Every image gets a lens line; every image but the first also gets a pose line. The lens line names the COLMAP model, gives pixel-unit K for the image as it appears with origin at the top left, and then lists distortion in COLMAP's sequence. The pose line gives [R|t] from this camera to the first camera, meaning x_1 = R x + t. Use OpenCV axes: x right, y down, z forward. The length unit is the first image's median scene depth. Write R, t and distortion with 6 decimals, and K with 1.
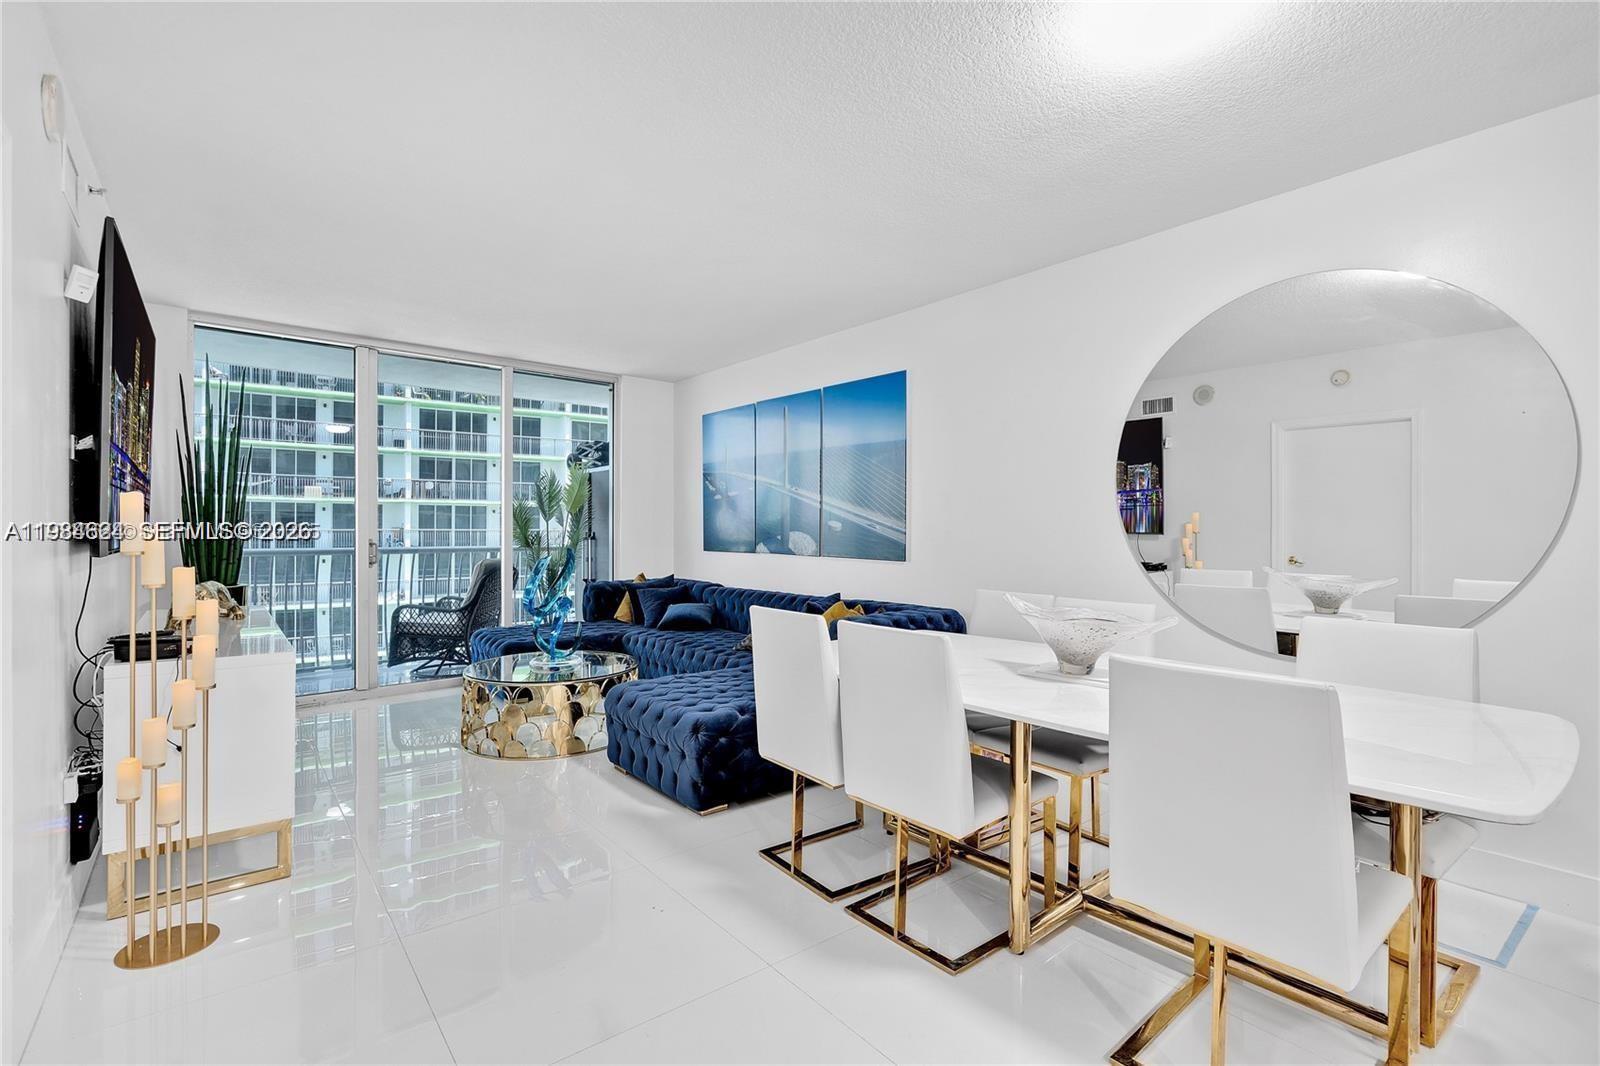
lens RADIAL K [[787.6, 0, 800.0], [0, 787.6, 533.0], [0, 0, 1]] dist [-0.000703, 0.015909]
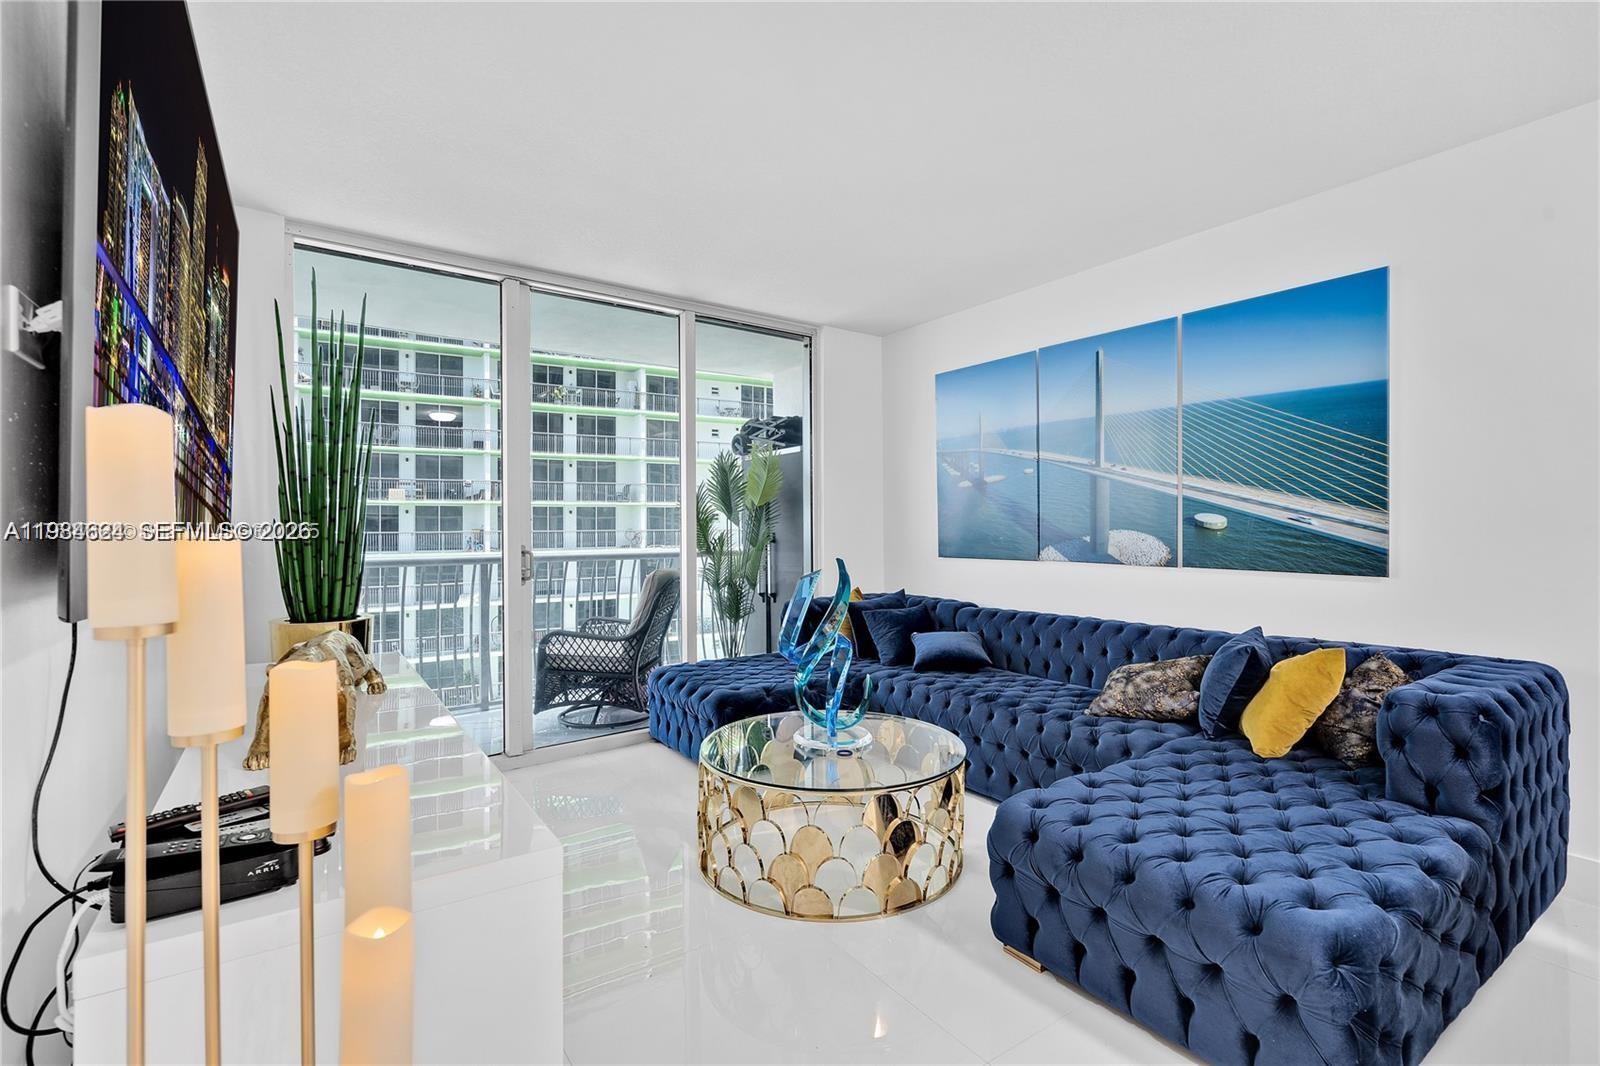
lens RADIAL K [[786.4, 0, 800.0], [0, 786.4, 533.0], [0, 0, 1]] dist [-0.030813, 0.048367]
pose [[0.997463, -0.006331, -0.070909, -0.214148], [0.006372, 0.999980, 0.000353, -0.001332], [0.070905, -0.000804, 0.997483, 0.270582]]
